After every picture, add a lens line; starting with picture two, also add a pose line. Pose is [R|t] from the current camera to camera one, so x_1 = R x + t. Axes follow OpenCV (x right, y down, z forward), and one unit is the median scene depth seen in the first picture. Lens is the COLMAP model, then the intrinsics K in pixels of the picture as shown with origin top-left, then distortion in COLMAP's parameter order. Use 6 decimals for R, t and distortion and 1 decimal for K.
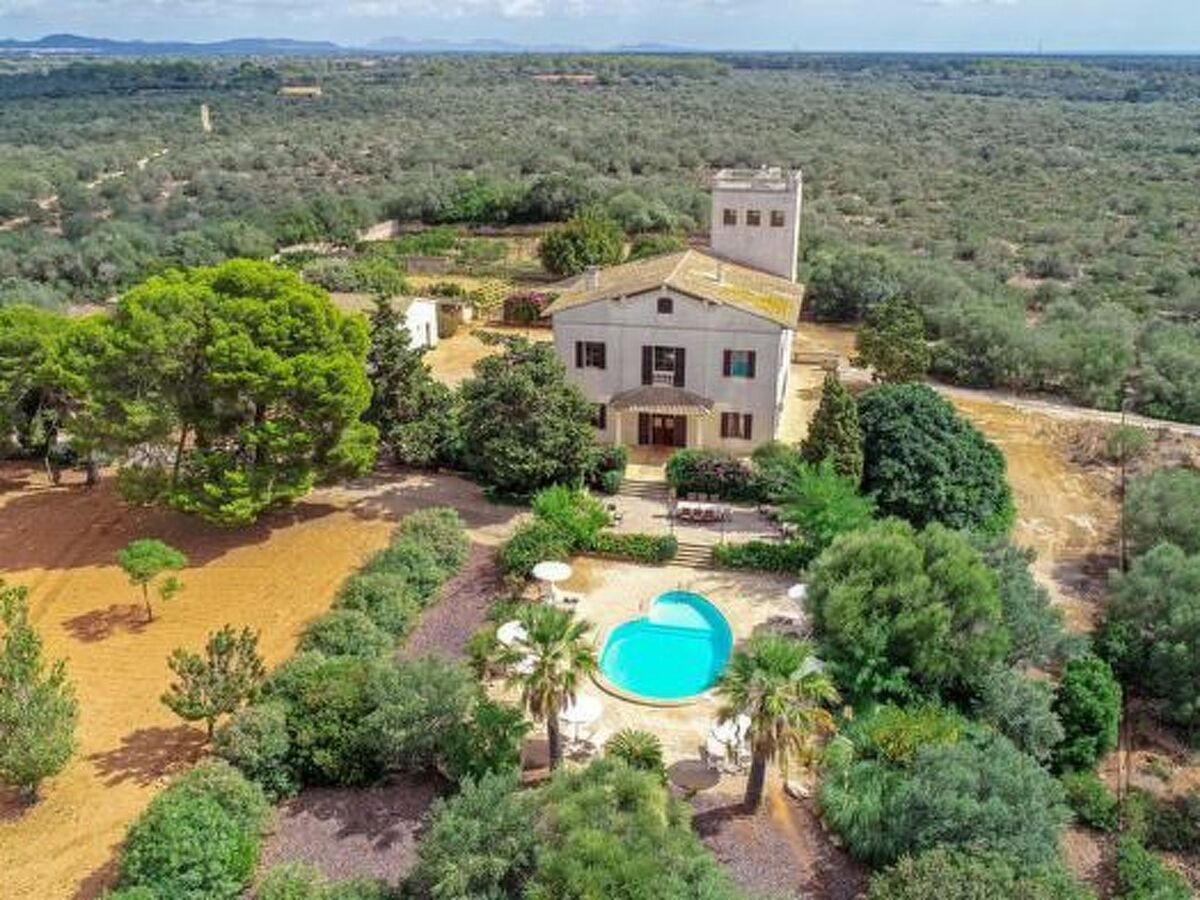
lens RADIAL K [[1068.8, 0, 600.3], [0, 1068.8, 453.9], [0, 0, 1]] dist [-0.006678, 0.000108]
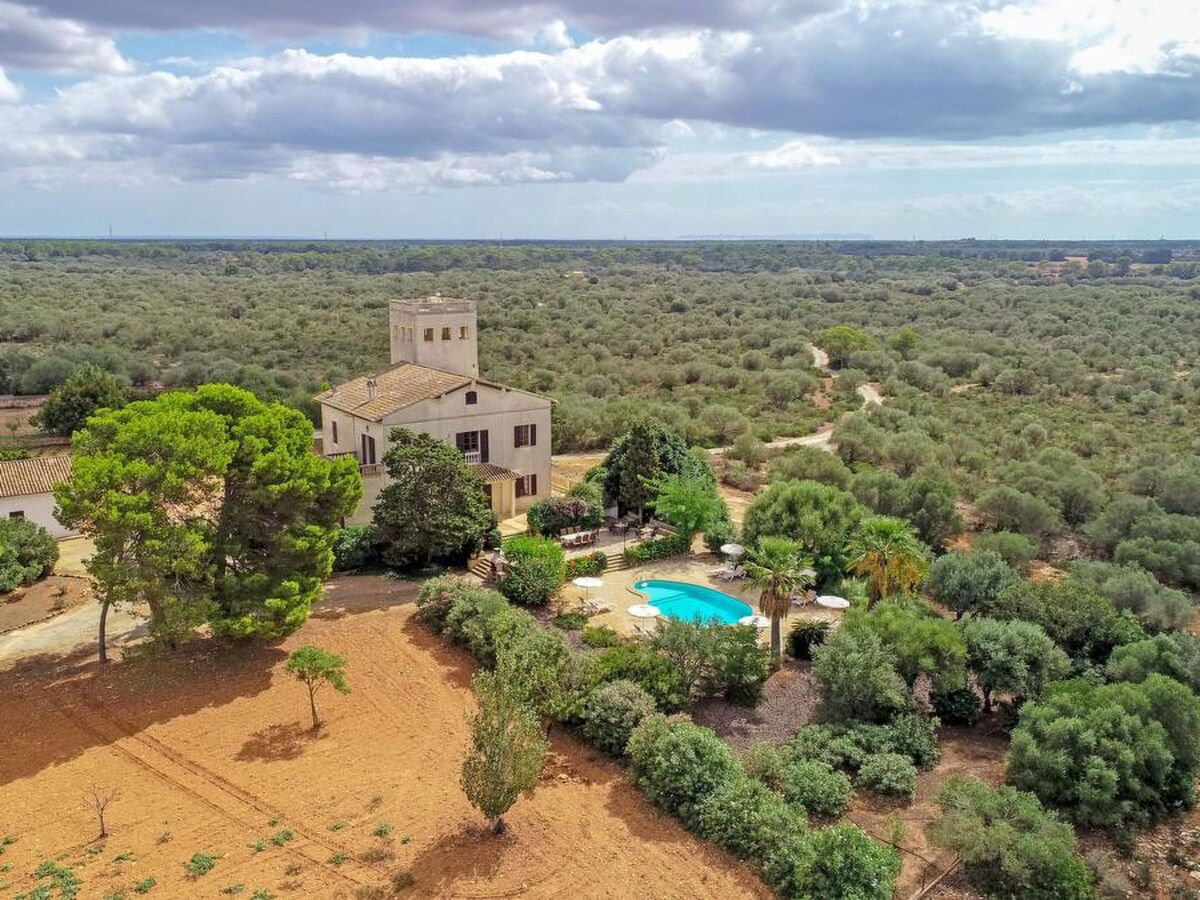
lens RADIAL K [[1068.8, 0, 597.8], [0, 1068.8, 445.8], [0, 0, 1]] dist [-0.006678, 0.000108]
pose [[0.682835, -0.140879, 0.716861, -0.730273], [0.258547, 0.964329, -0.056763, 0.022237], [-0.683294, 0.224102, 0.694901, 0.056957]]
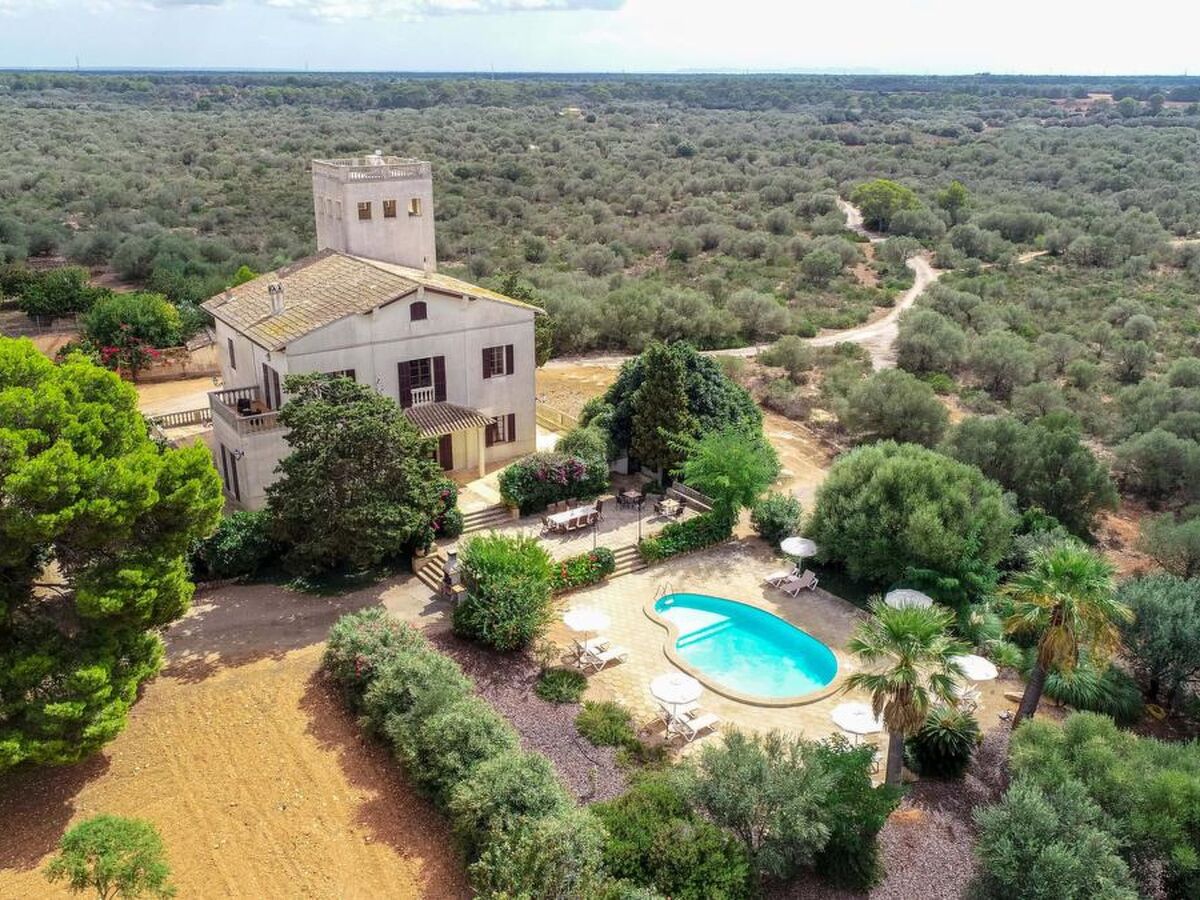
lens RADIAL K [[1068.8, 0, 595.4], [0, 1068.8, 451.5], [0, 0, 1]] dist [-0.006678, 0.000108]
pose [[0.682473, -0.244405, 0.688838, -0.458300], [0.255344, 0.962780, 0.088618, -0.070184], [-0.684858, 0.115412, 0.719479, 0.301881]]
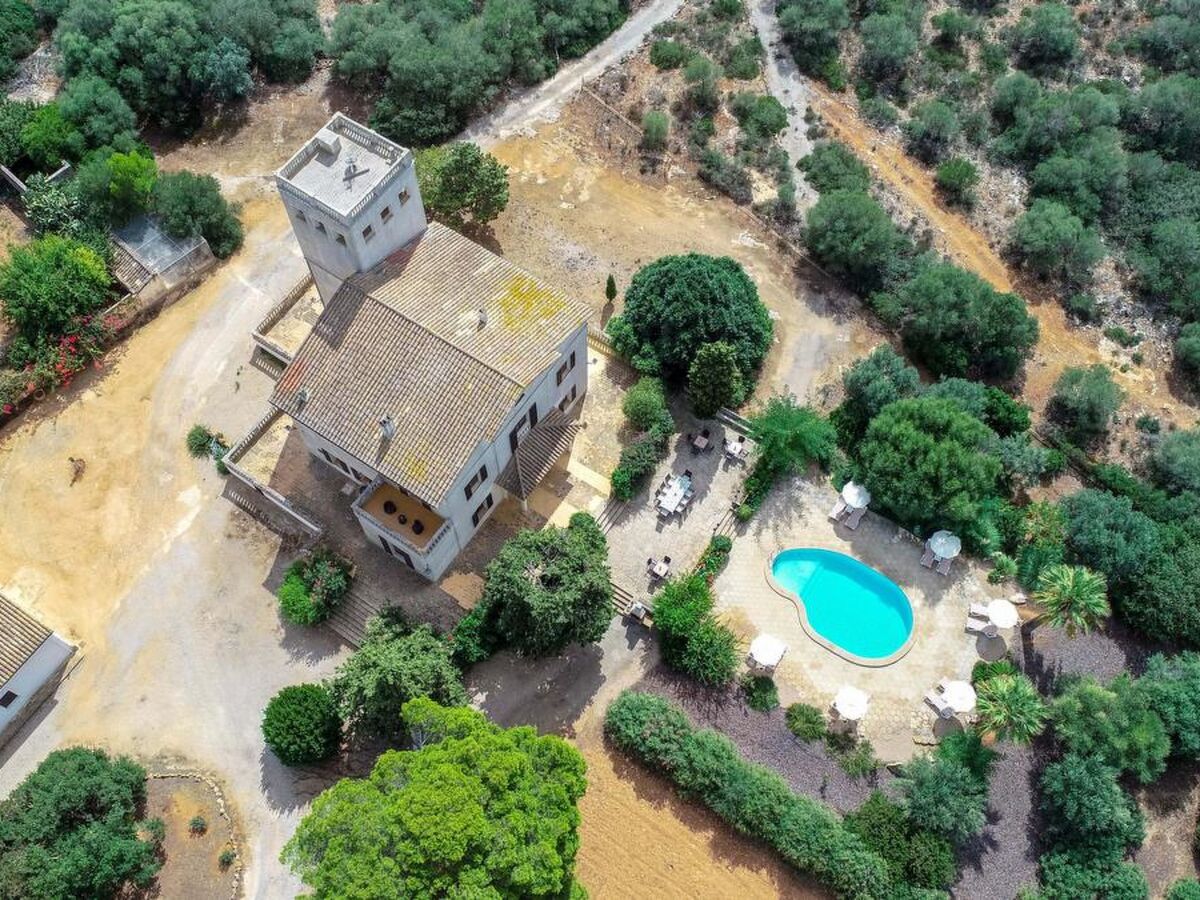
lens RADIAL K [[1068.8, 0, 598.8], [0, 1068.8, 448.0], [0, 0, 1]] dist [-0.006678, 0.000108]
pose [[0.359406, -0.831957, 0.422701, -0.350383], [0.325765, 0.536326, 0.778609, -0.826566], [-0.874474, -0.142135, 0.463781, 0.495950]]
